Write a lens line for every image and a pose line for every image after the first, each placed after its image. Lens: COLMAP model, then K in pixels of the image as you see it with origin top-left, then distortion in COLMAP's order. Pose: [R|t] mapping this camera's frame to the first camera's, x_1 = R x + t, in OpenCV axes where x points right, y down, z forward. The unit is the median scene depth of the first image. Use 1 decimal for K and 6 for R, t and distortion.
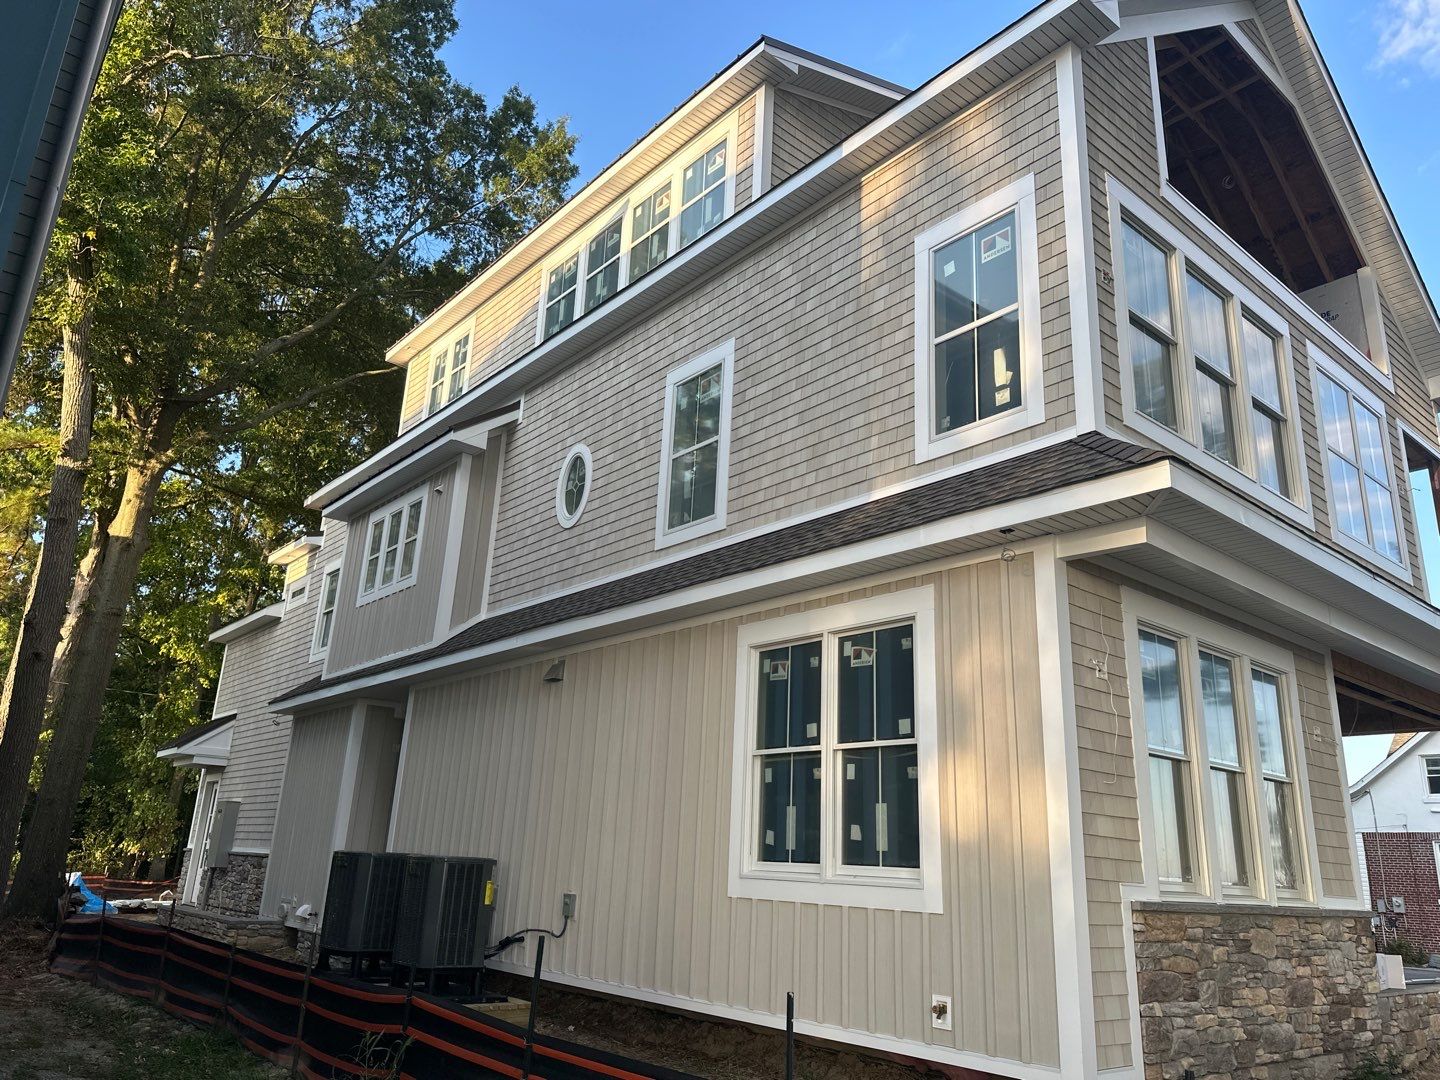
lens RADIAL K [[1013.6, 0, 717.7], [0, 1013.6, 557.1], [0, 0, 1]] dist [0.065179, -0.079072]
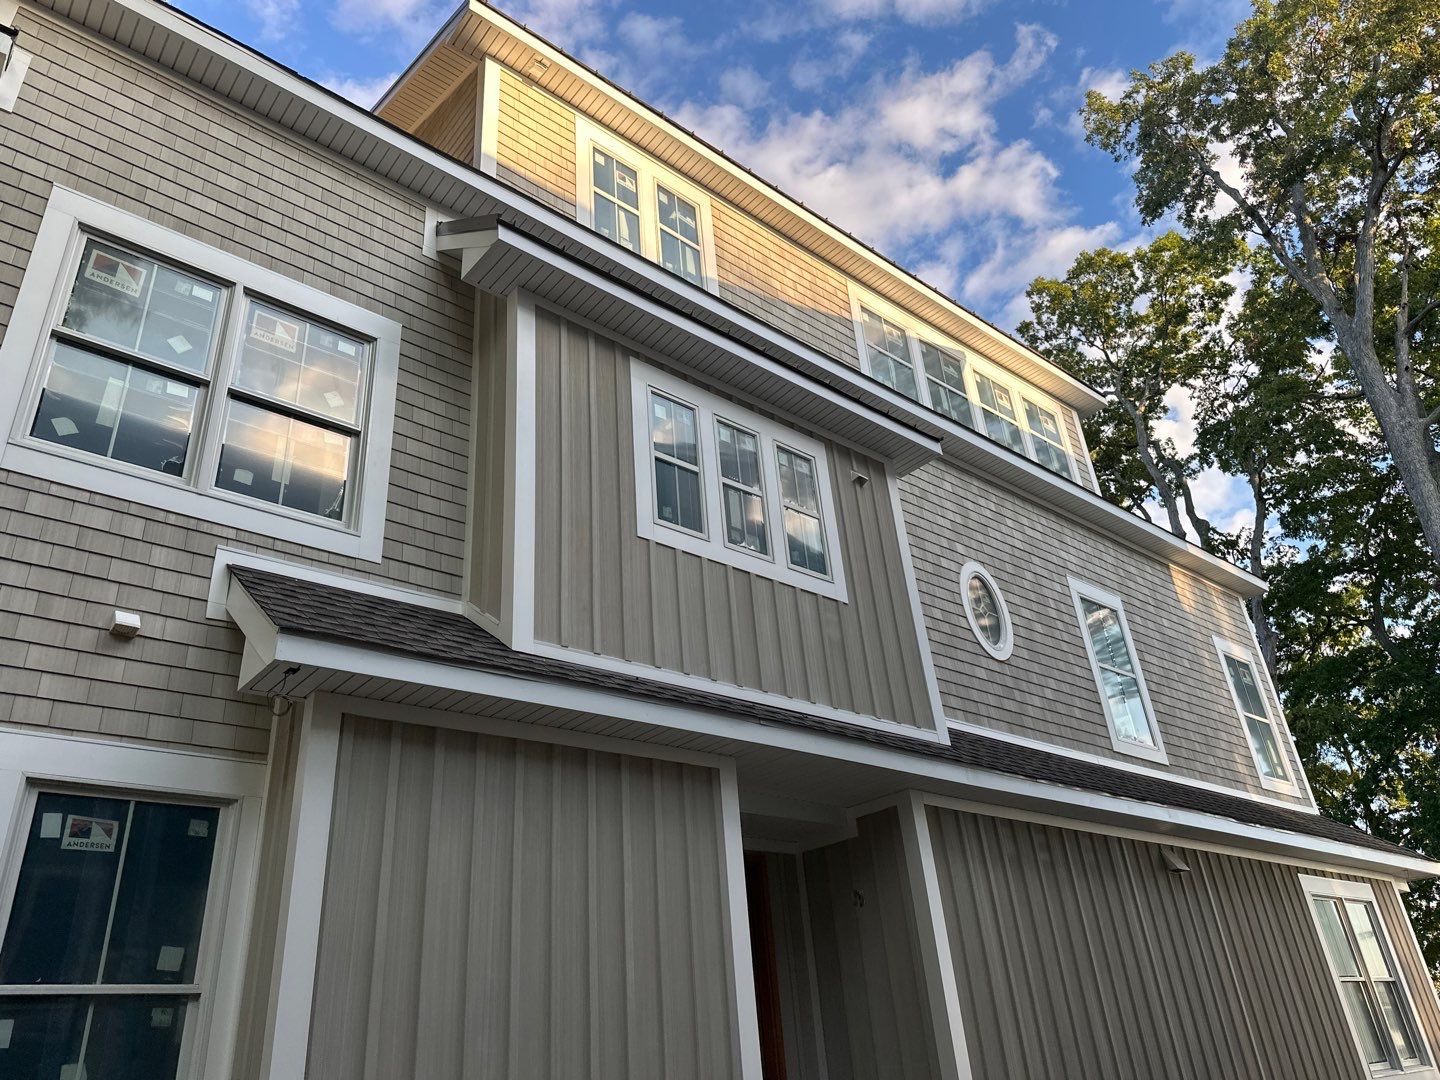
lens RADIAL K [[1013.6, 0, 732.8], [0, 1013.6, 541.4], [0, 0, 1]] dist [0.065179, -0.079072]
pose [[-0.008873, 0.420734, 0.907141, -0.952711], [-0.228067, 0.882415, -0.411497, 0.281515], [-0.973605, -0.210540, 0.088126, 1.170599]]
